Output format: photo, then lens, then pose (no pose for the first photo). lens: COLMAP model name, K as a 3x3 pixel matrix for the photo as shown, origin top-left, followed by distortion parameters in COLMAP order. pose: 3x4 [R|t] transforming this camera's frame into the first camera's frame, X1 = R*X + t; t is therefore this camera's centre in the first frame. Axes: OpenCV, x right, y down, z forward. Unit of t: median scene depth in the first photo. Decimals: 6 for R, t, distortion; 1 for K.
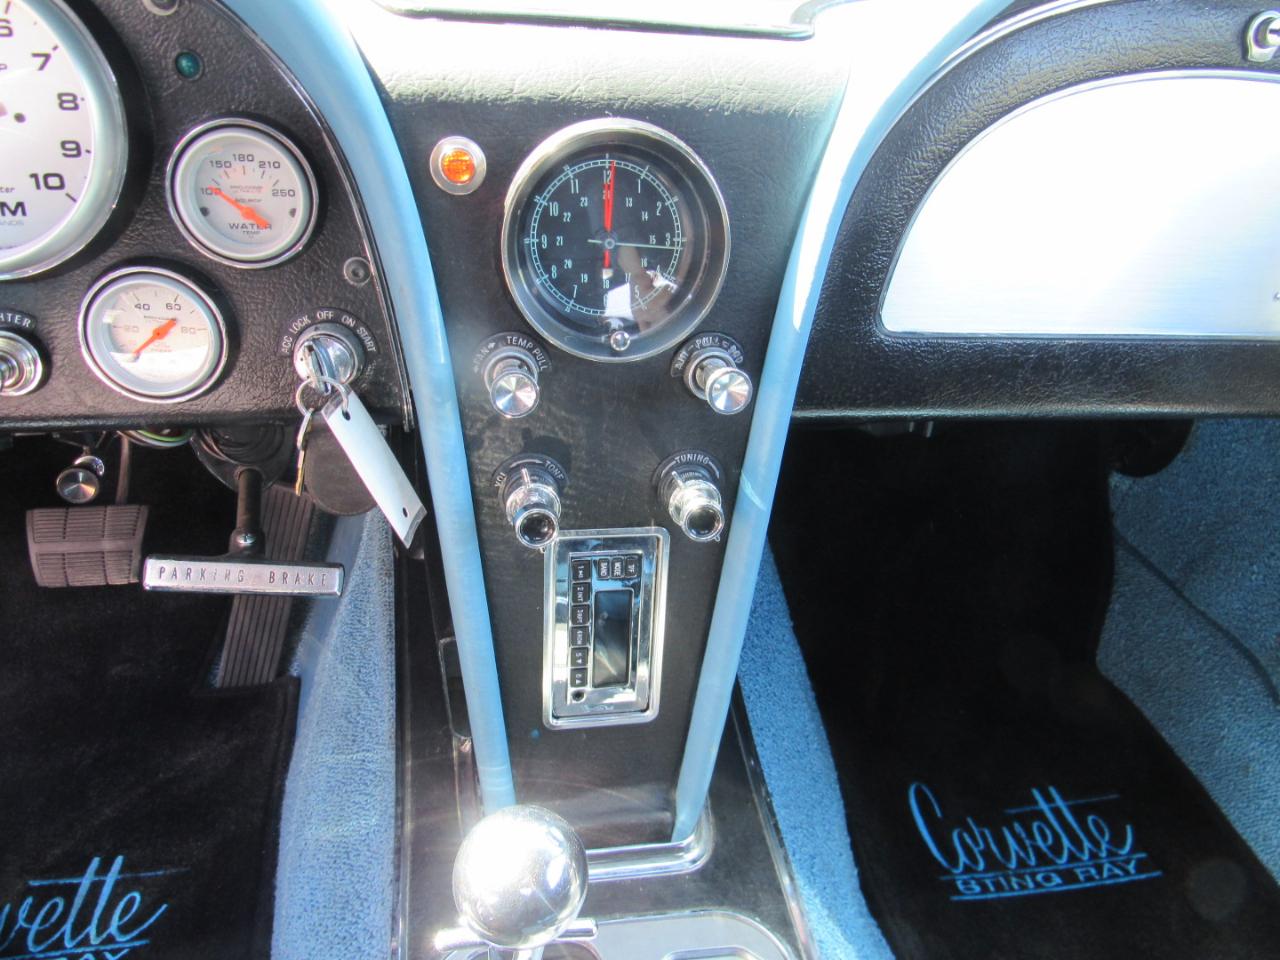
lens RADIAL K [[917.7, 0, 640.0], [0, 917.7, 480.0], [0, 0, 1]] dist [-0.008992, -0.013197]
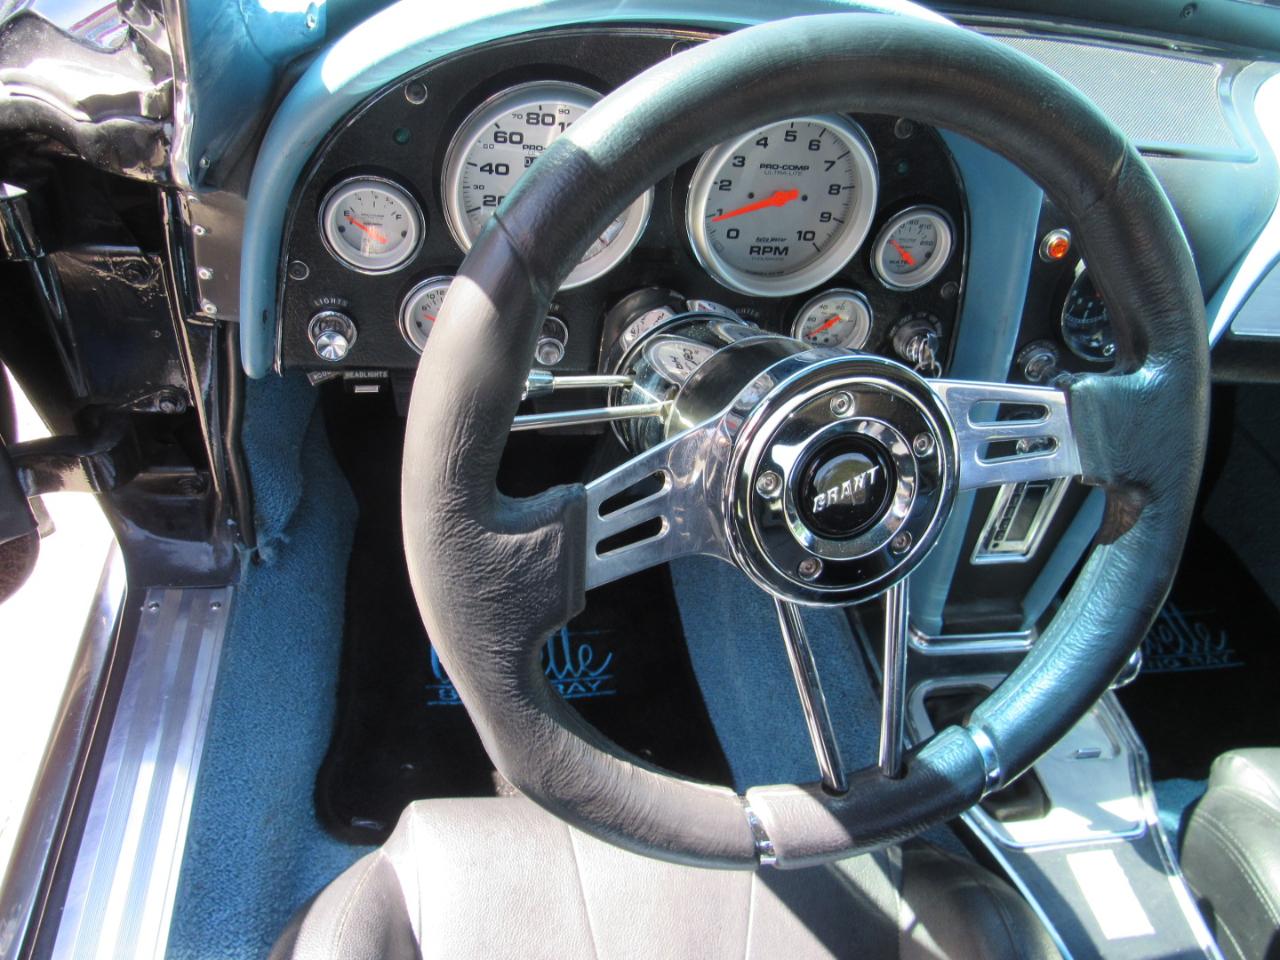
lens RADIAL K [[917.7, 0, 640.0], [0, 917.7, 480.0], [0, 0, 1]] dist [-0.008992, -0.013197]
pose [[0.996943, 0.059421, 0.050733, -0.496028], [-0.069738, 0.969524, 0.234859, -0.134002], [-0.035231, -0.237679, 0.970705, -0.326879]]
